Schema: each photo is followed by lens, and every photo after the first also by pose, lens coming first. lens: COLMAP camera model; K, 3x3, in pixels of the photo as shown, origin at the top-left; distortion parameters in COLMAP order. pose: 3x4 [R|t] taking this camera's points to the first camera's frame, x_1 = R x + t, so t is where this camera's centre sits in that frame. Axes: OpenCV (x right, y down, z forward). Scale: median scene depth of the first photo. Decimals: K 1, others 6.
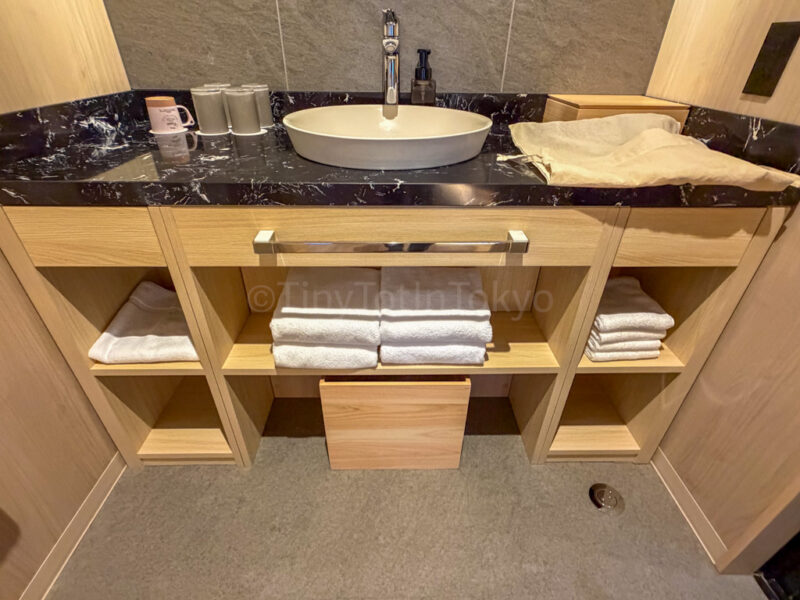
lens RADIAL K [[396.5, 0, 398.9], [0, 396.5, 300.2], [0, 0, 1]] dist [0.002096, -0.001558]
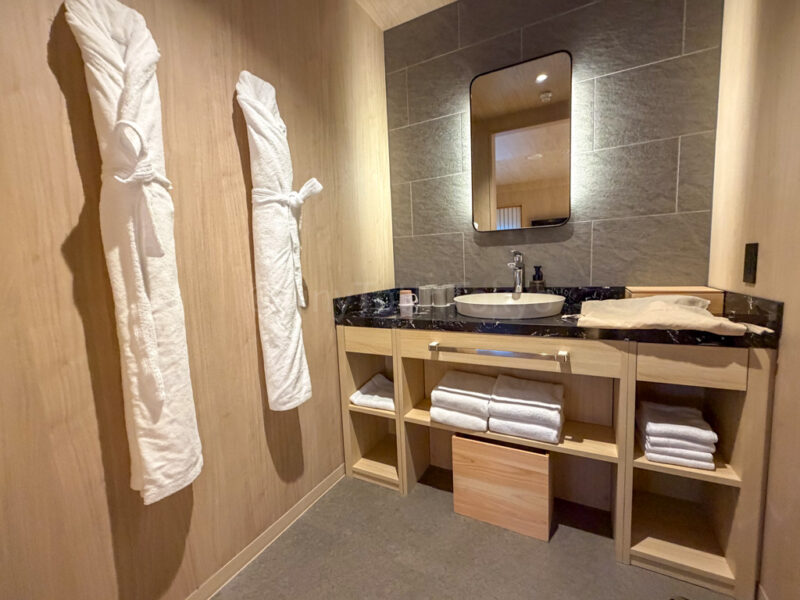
lens RADIAL K [[344.6, 0, 399.8], [0, 344.6, 303.3], [0, 0, 1]] dist [0.000193, 0.000846]
pose [[0.872471, 0.006036, -0.488628, 0.324722], [-0.220250, 0.897455, -0.382183, 0.312030], [0.436215, 0.441064, 0.784334, -0.519262]]
